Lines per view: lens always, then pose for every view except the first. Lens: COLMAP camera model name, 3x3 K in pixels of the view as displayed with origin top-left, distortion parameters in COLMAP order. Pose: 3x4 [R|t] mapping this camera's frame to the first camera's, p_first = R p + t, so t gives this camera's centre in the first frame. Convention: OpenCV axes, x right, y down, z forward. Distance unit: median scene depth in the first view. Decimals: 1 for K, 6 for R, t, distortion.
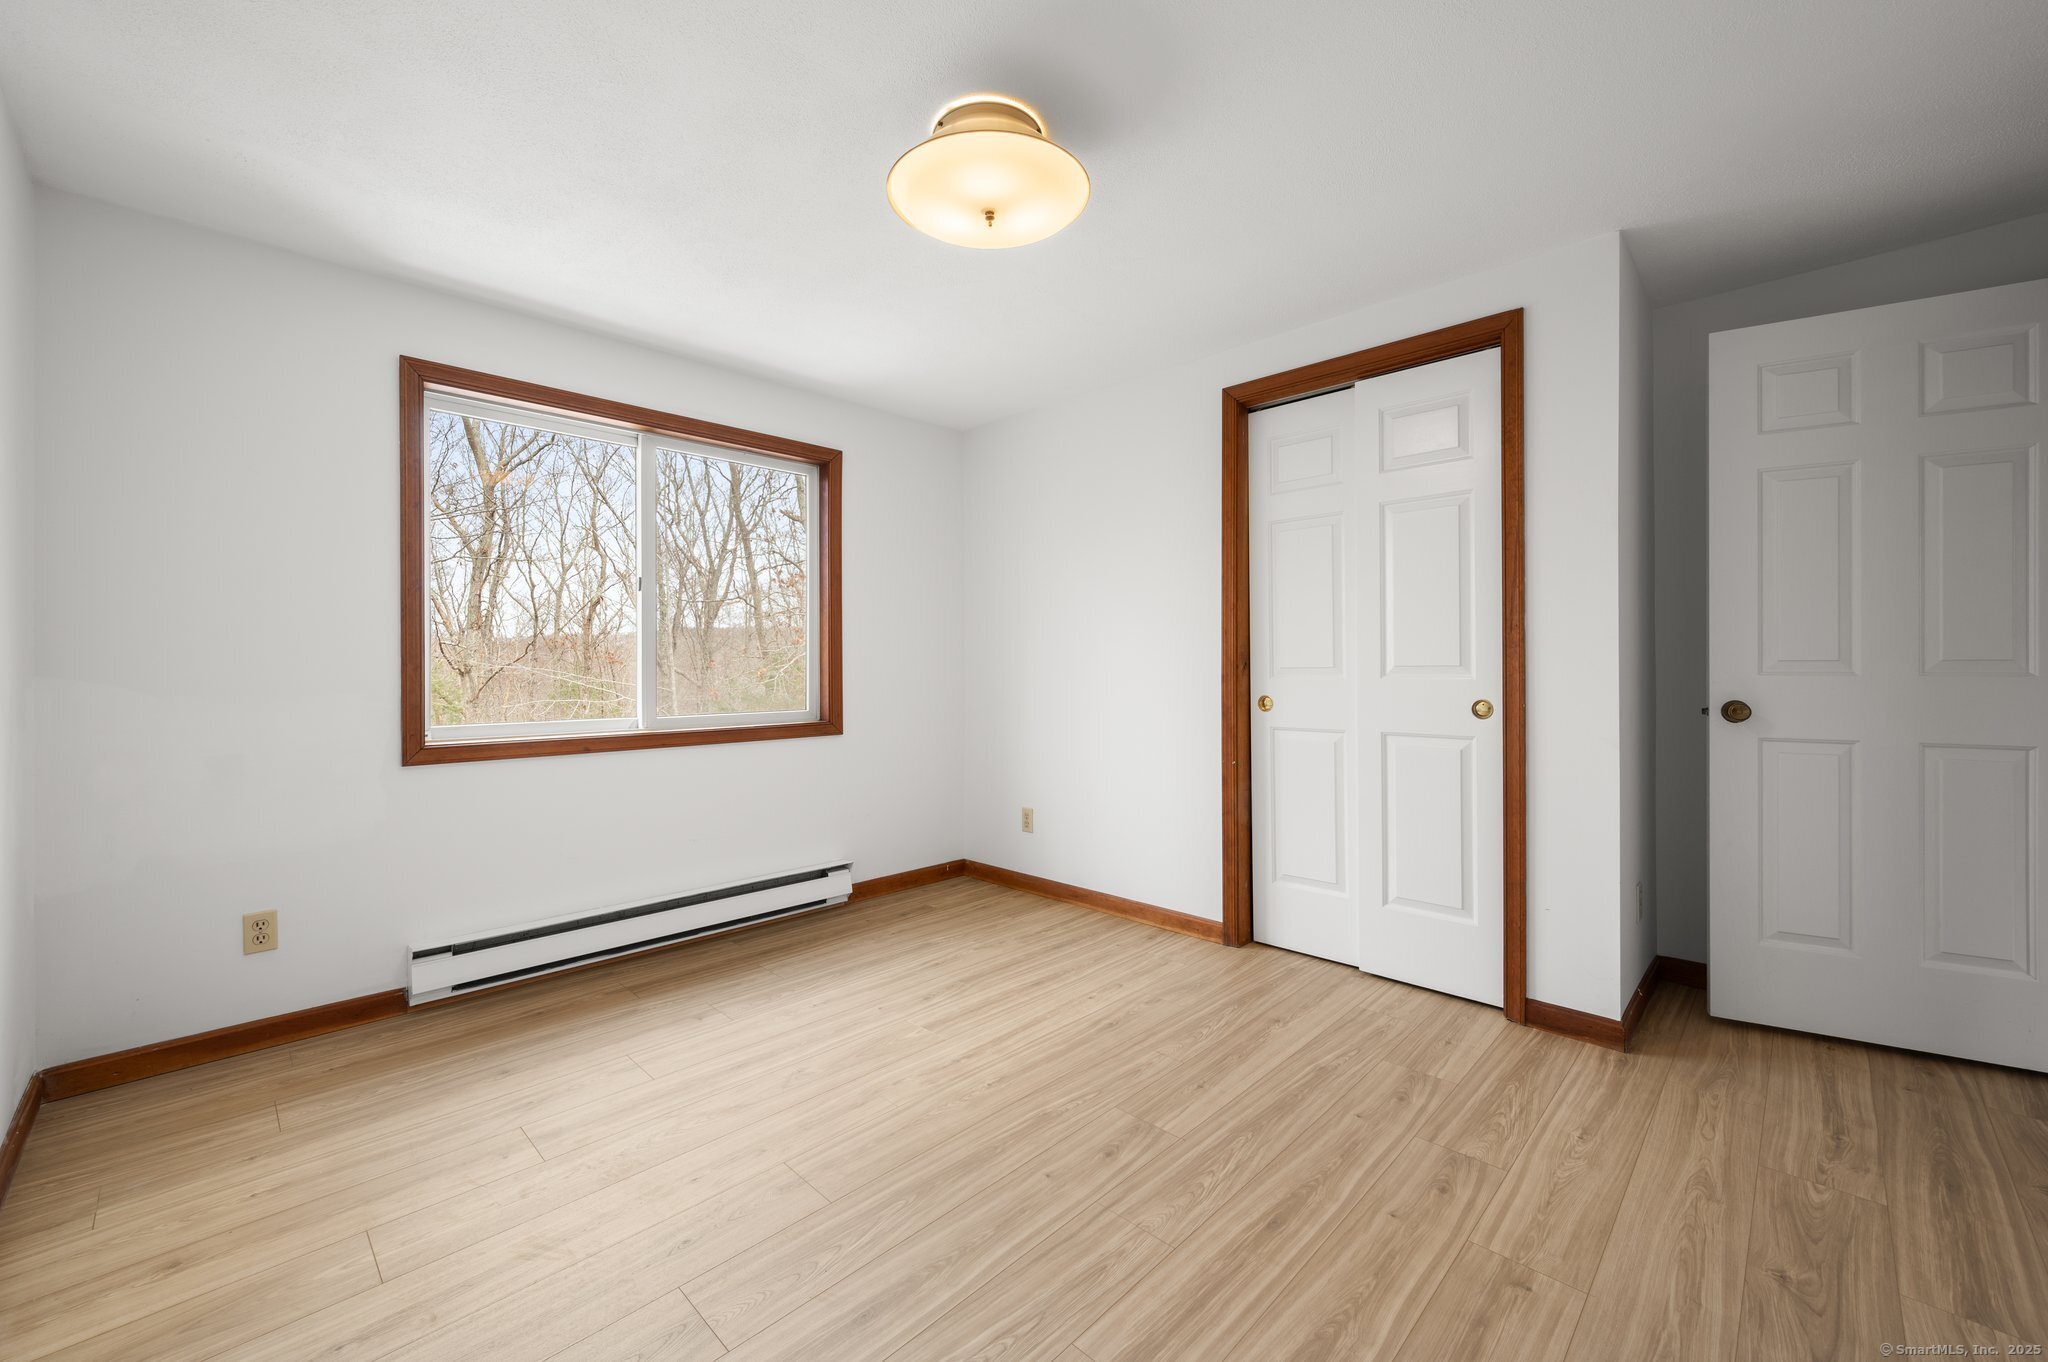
lens RADIAL K [[810.7, 0, 1027.2], [0, 810.7, 676.7], [0, 0, 1]] dist [-0.002088, 0.000896]
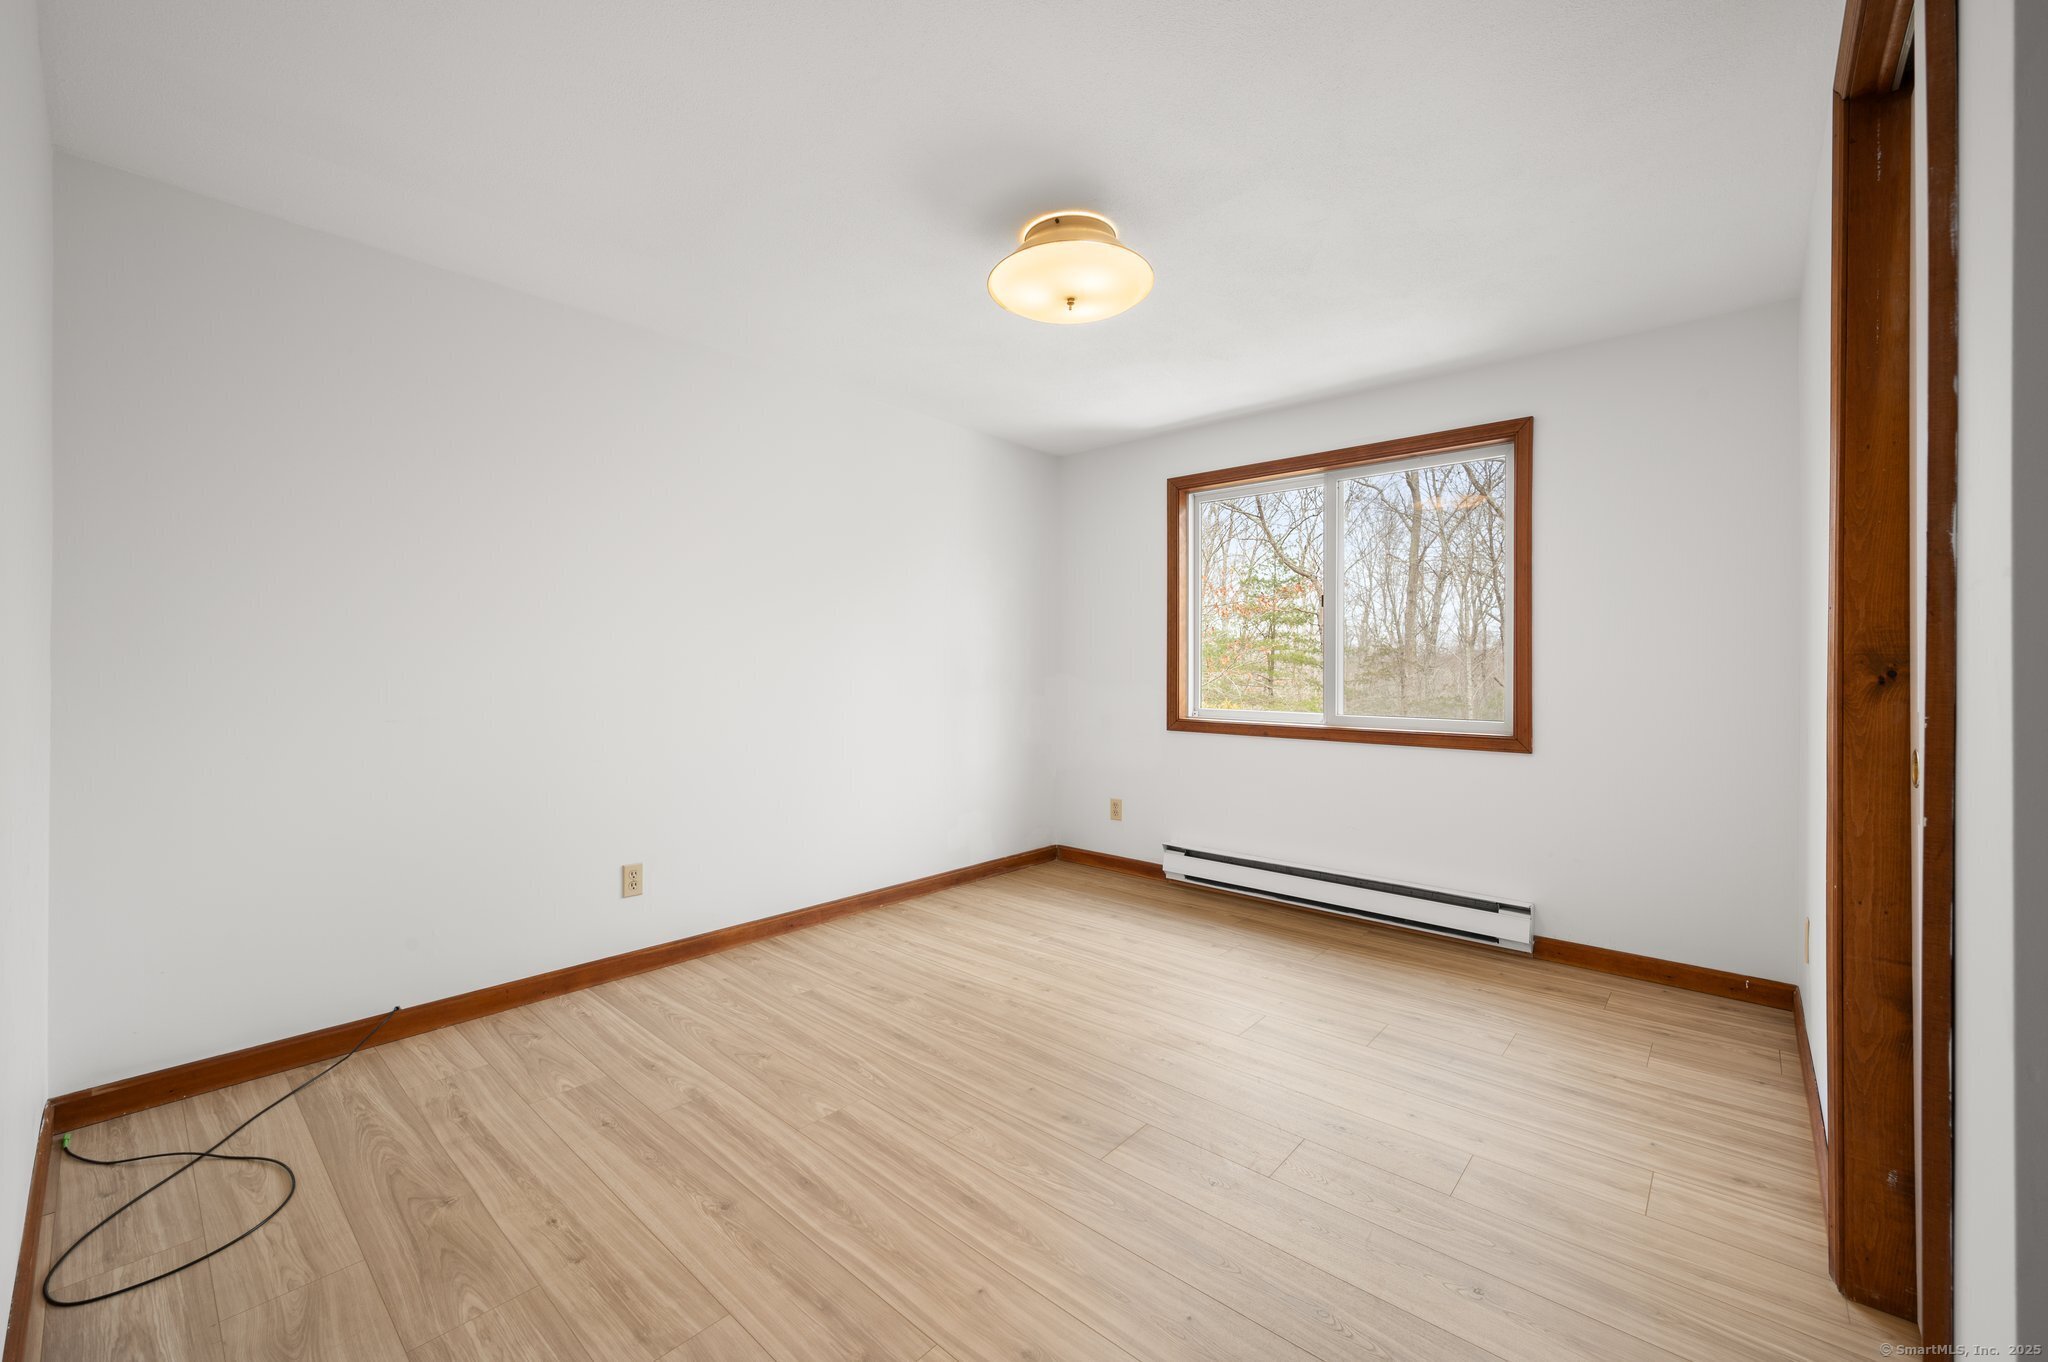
lens RADIAL K [[810.7, 0, 1027.2], [0, 810.7, 676.7], [0, 0, 1]] dist [-0.002088, 0.000896]
pose [[0.049970, 0.013633, -0.998658, 0.866472], [-0.018317, 0.999751, 0.012732, -0.013614], [0.998583, 0.017656, 0.050207, 0.647049]]
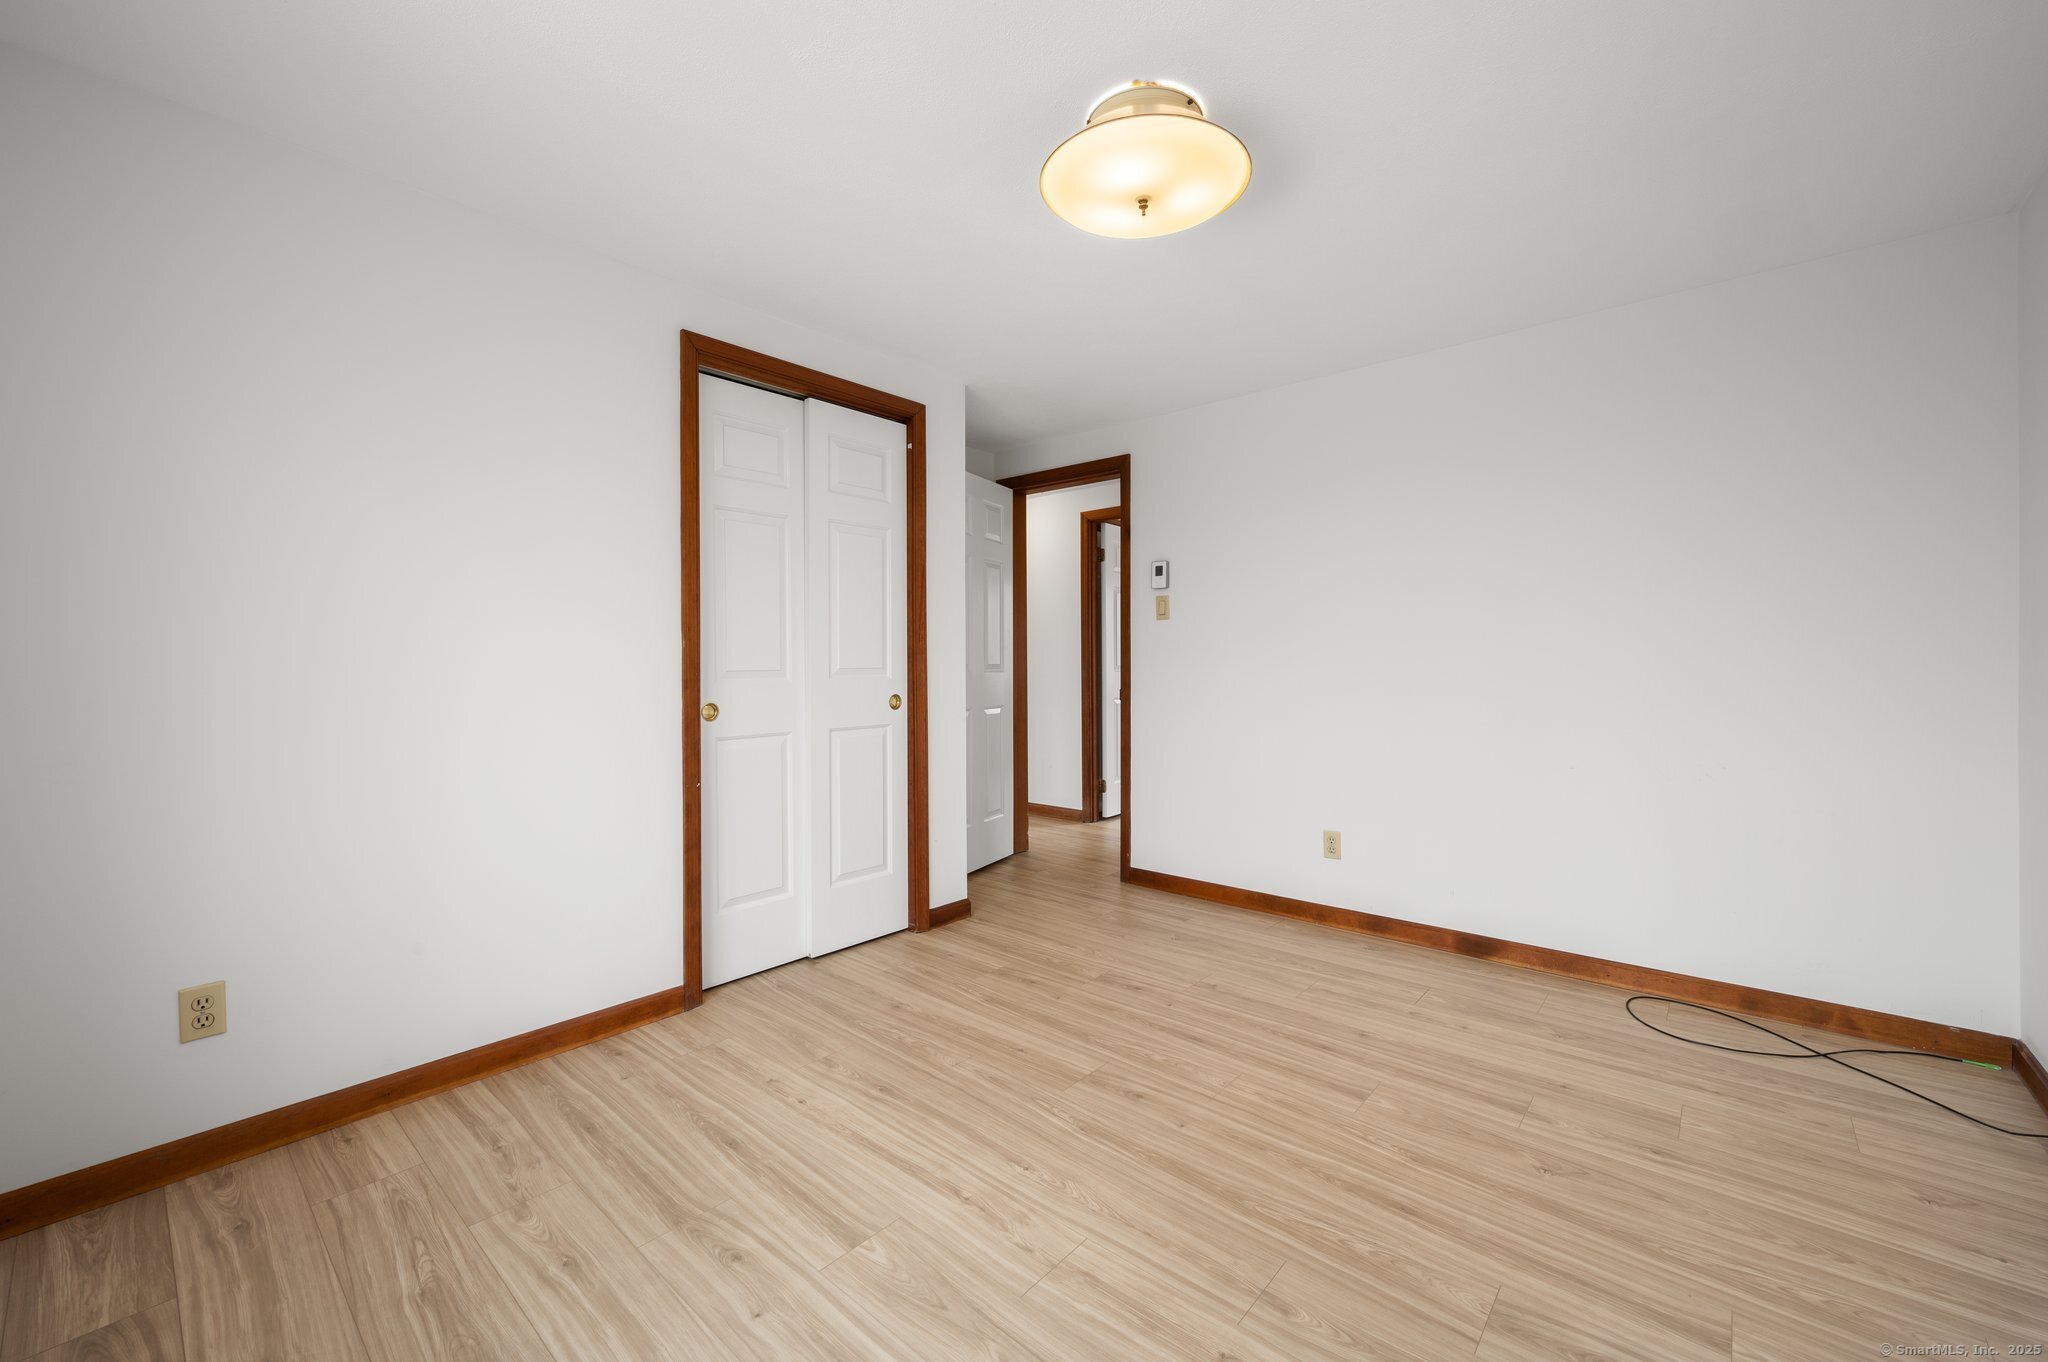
lens RADIAL K [[810.7, 0, 1027.2], [0, 810.7, 676.7], [0, 0, 1]] dist [-0.002088, 0.000896]
pose [[-0.051400, -0.011571, 0.998611, -0.748270], [0.018665, 0.999747, 0.012545, -0.012550], [-0.998504, 0.019284, -0.051171, 0.882474]]
